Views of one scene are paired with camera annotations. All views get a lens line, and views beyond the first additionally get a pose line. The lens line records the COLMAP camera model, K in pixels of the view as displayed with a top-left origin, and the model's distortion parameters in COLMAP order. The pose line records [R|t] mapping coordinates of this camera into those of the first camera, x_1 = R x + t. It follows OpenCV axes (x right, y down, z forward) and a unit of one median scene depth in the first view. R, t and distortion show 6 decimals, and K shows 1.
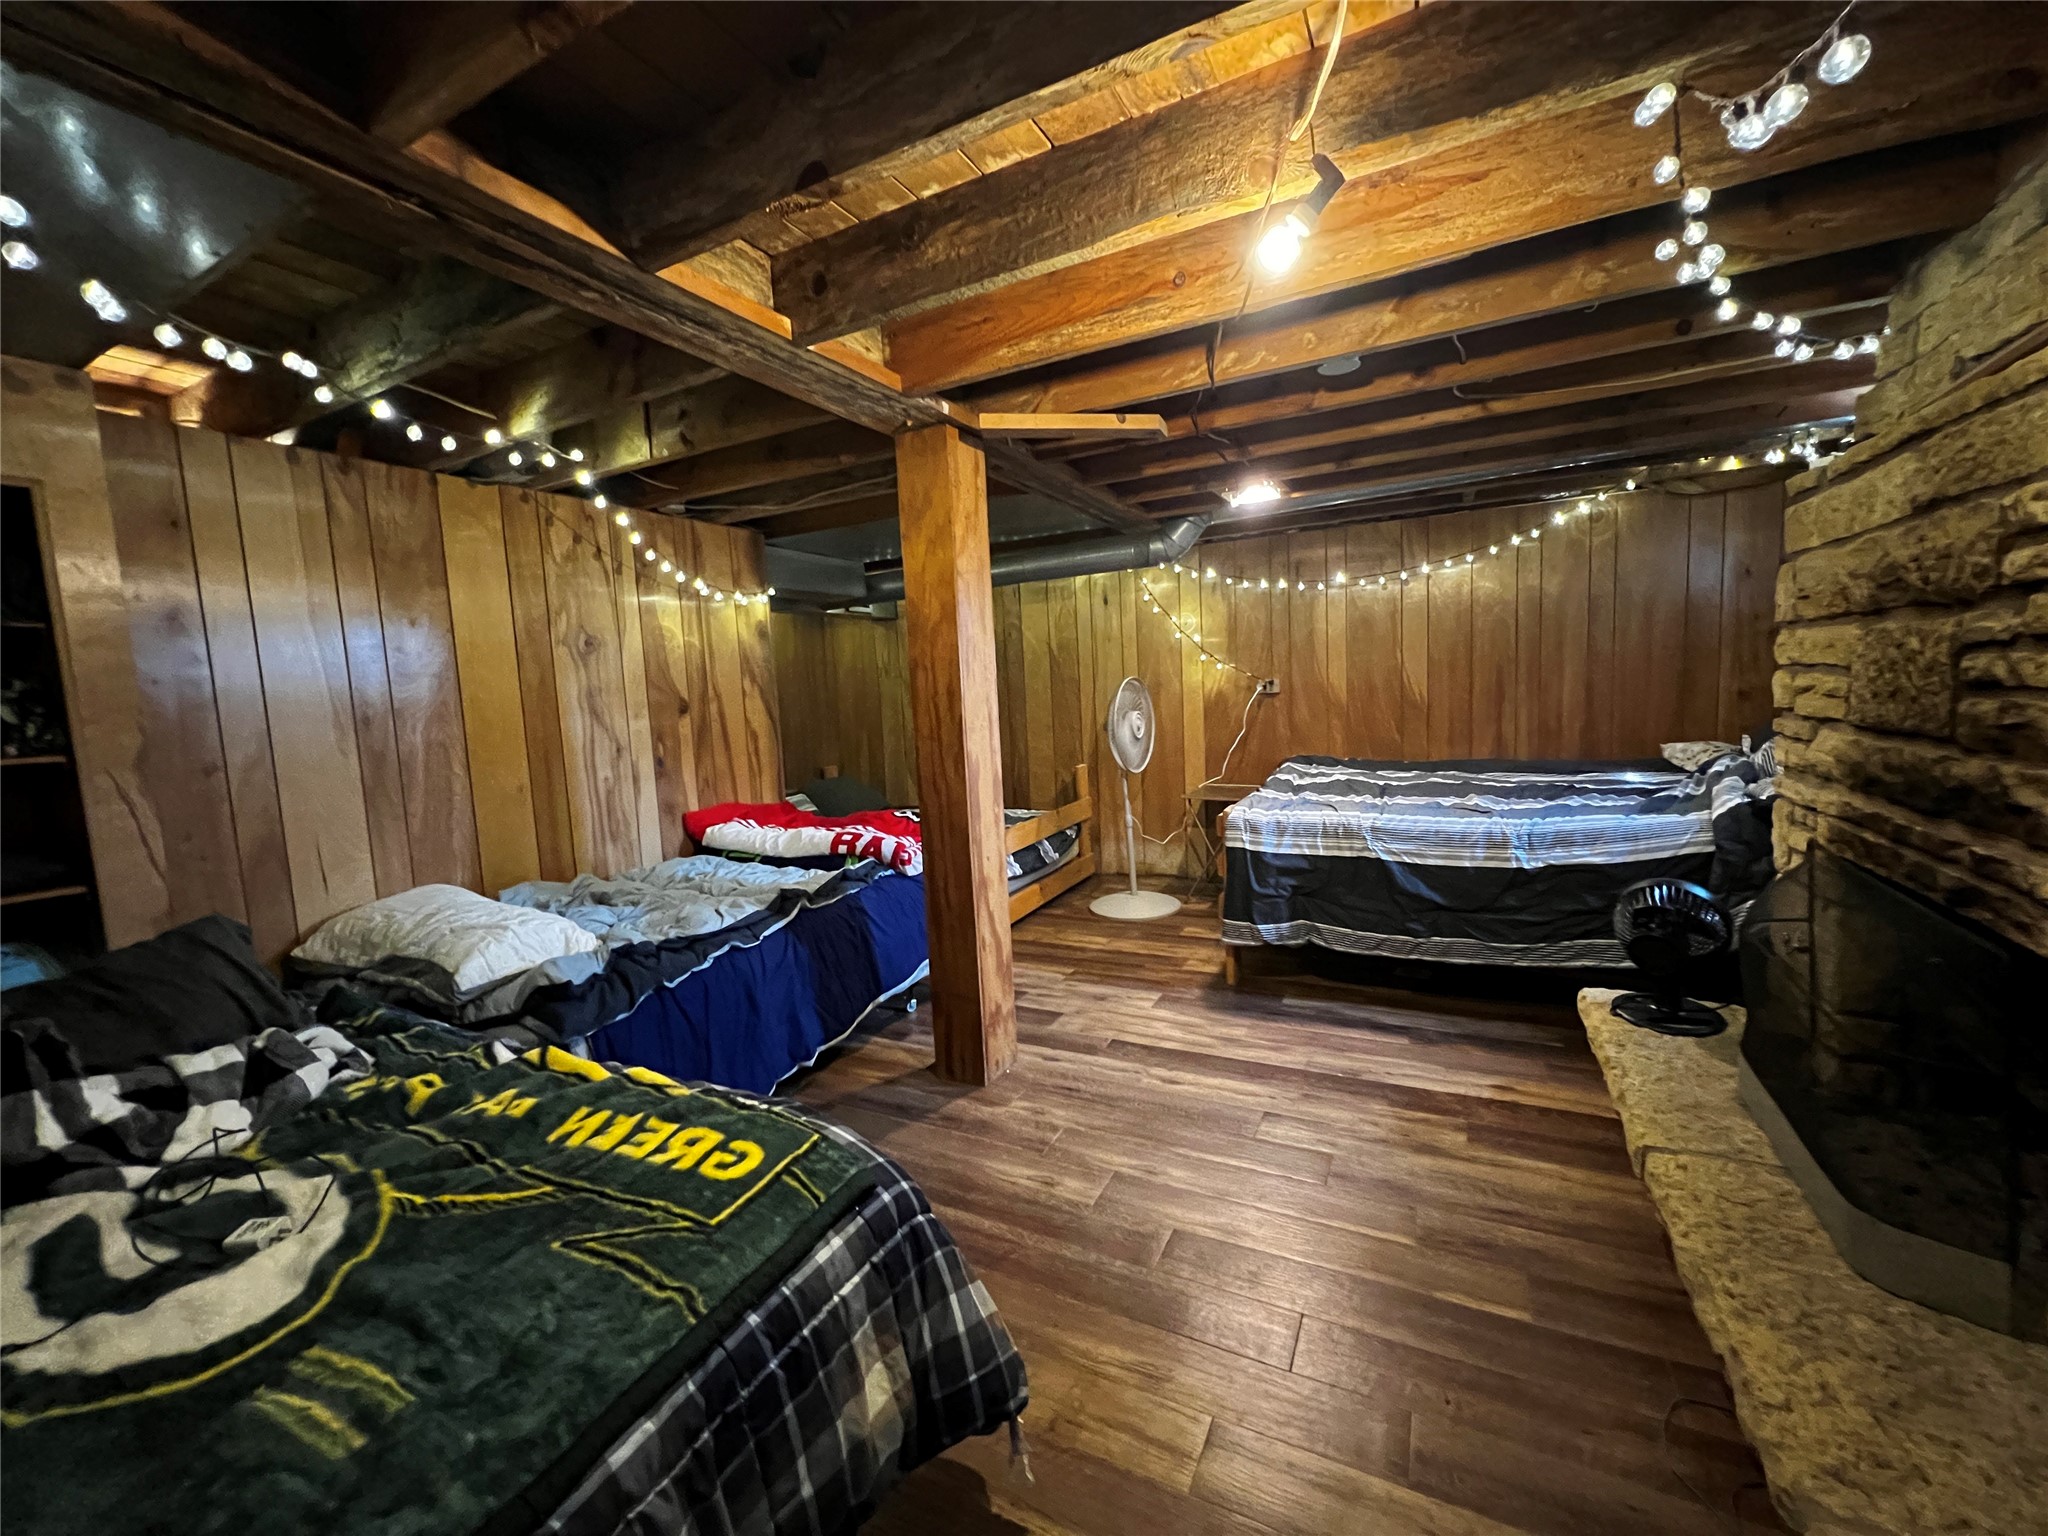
lens RADIAL K [[817.6, 0, 1028.0], [0, 817.6, 764.9], [0, 0, 1]] dist [0.002560, 0.000162]
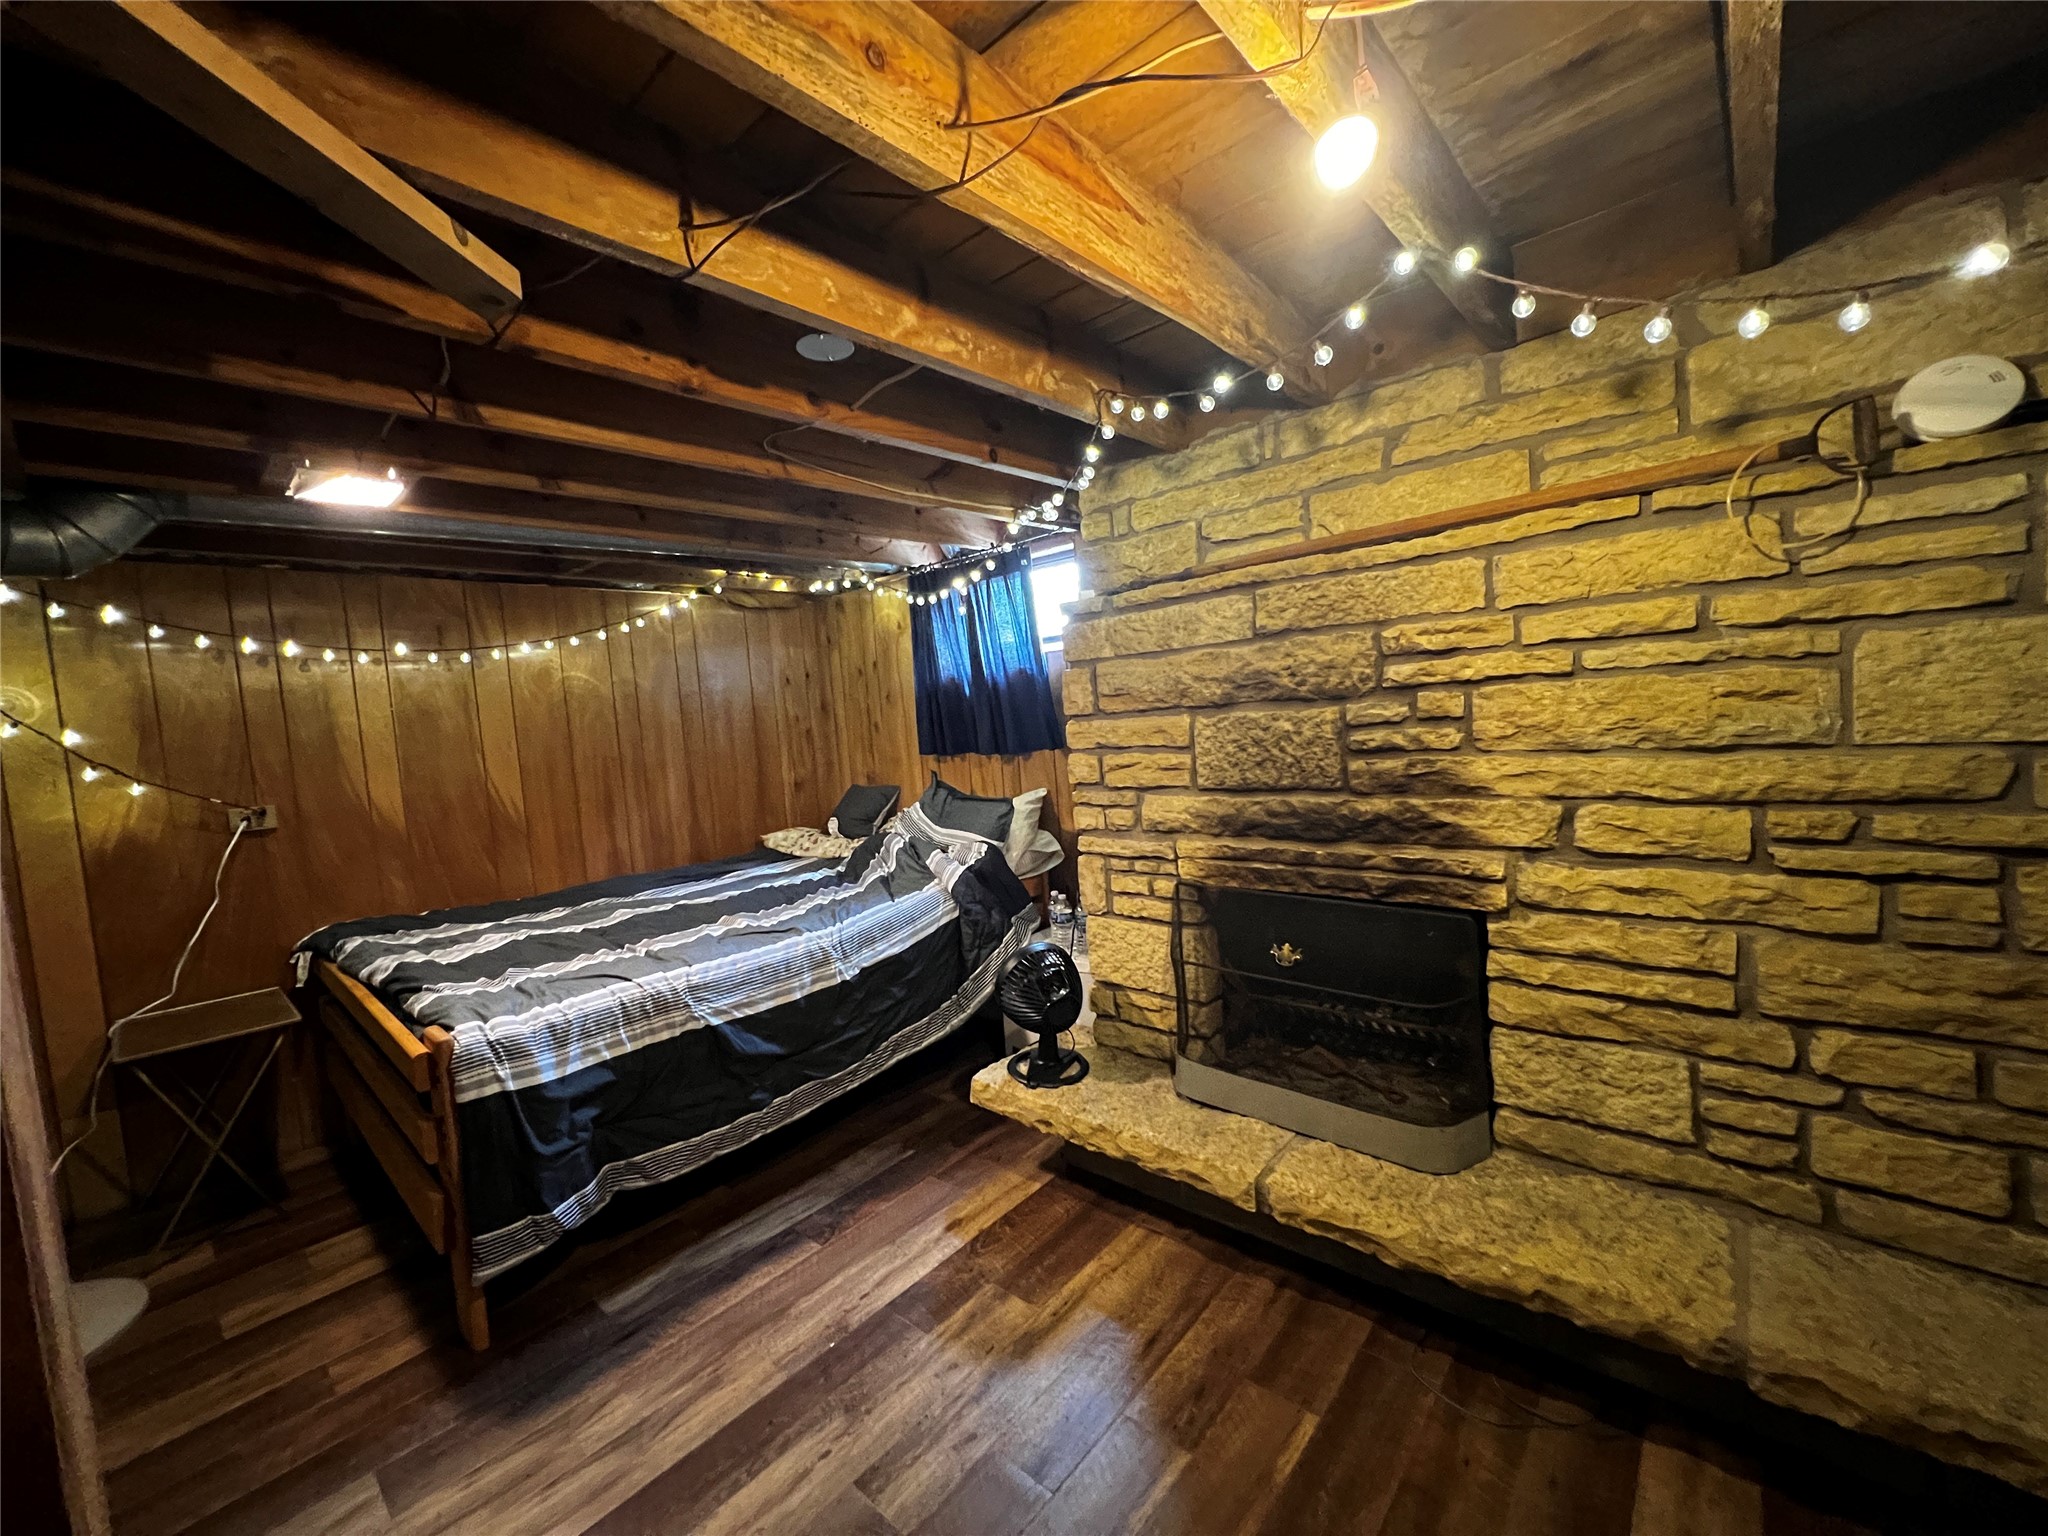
lens RADIAL K [[817.6, 0, 1025.1], [0, 817.6, 769.0], [0, 0, 1]] dist [0.002560, 0.000162]
pose [[0.261848, -0.035260, 0.964465, -0.200158], [0.158127, 0.987395, -0.006833, -0.064451], [-0.952067, 0.154297, 0.264123, 0.504272]]
